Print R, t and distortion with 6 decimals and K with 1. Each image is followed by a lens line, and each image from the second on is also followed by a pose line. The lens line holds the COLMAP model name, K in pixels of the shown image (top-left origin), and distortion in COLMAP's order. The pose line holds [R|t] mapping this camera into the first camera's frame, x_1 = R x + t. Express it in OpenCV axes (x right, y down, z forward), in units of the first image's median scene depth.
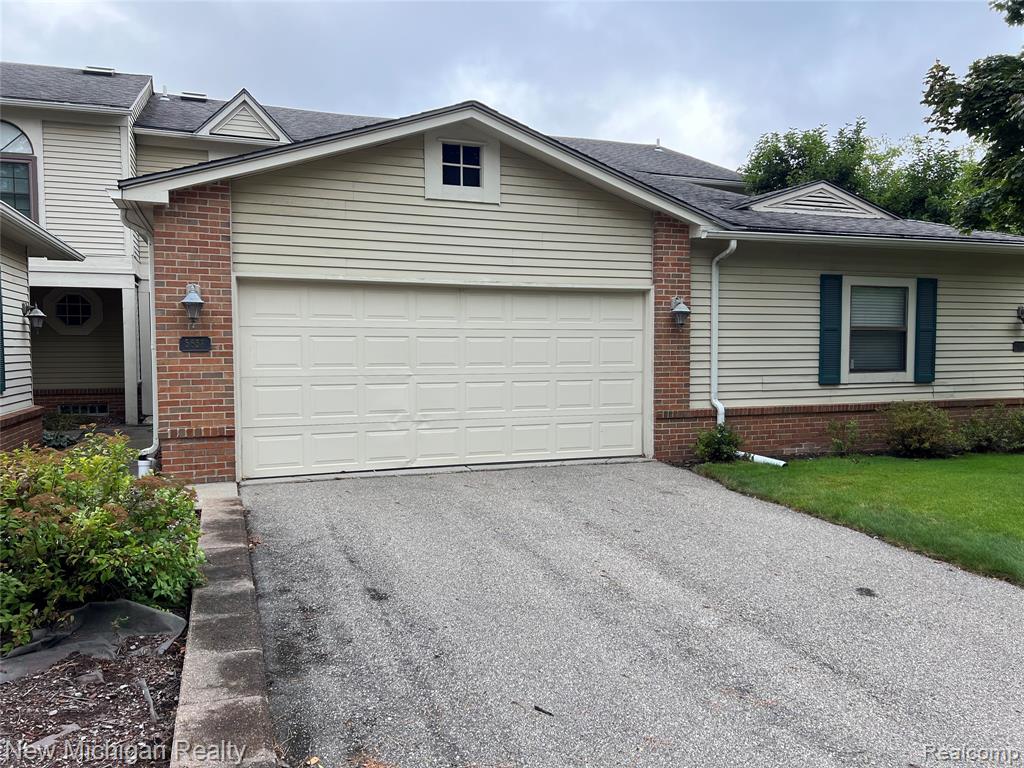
lens RADIAL K [[768.7, 0, 516.6], [0, 768.7, 387.8], [0, 0, 1]] dist [0.051010, -0.031343]
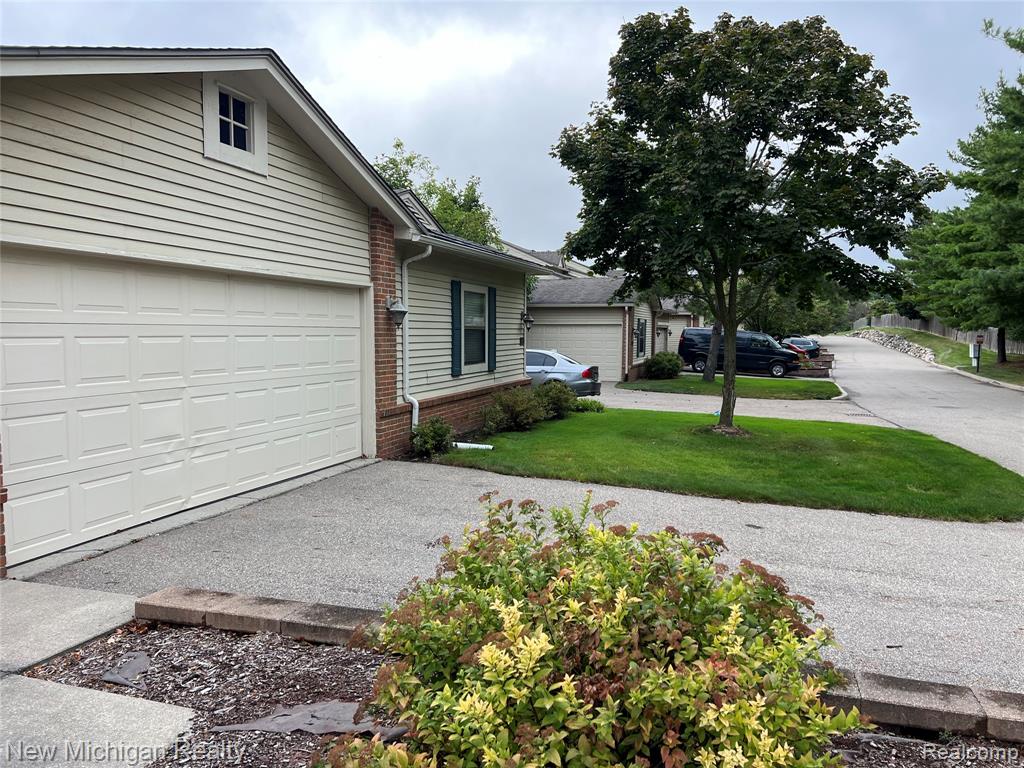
lens RADIAL K [[768.7, 0, 518.1], [0, 768.7, 382.6], [0, 0, 1]] dist [0.051010, -0.031343]
pose [[0.607684, -0.046711, 0.792804, -0.496125], [0.032464, 0.998895, 0.033971, -0.033276], [-0.793515, 0.005094, 0.608529, 0.255500]]
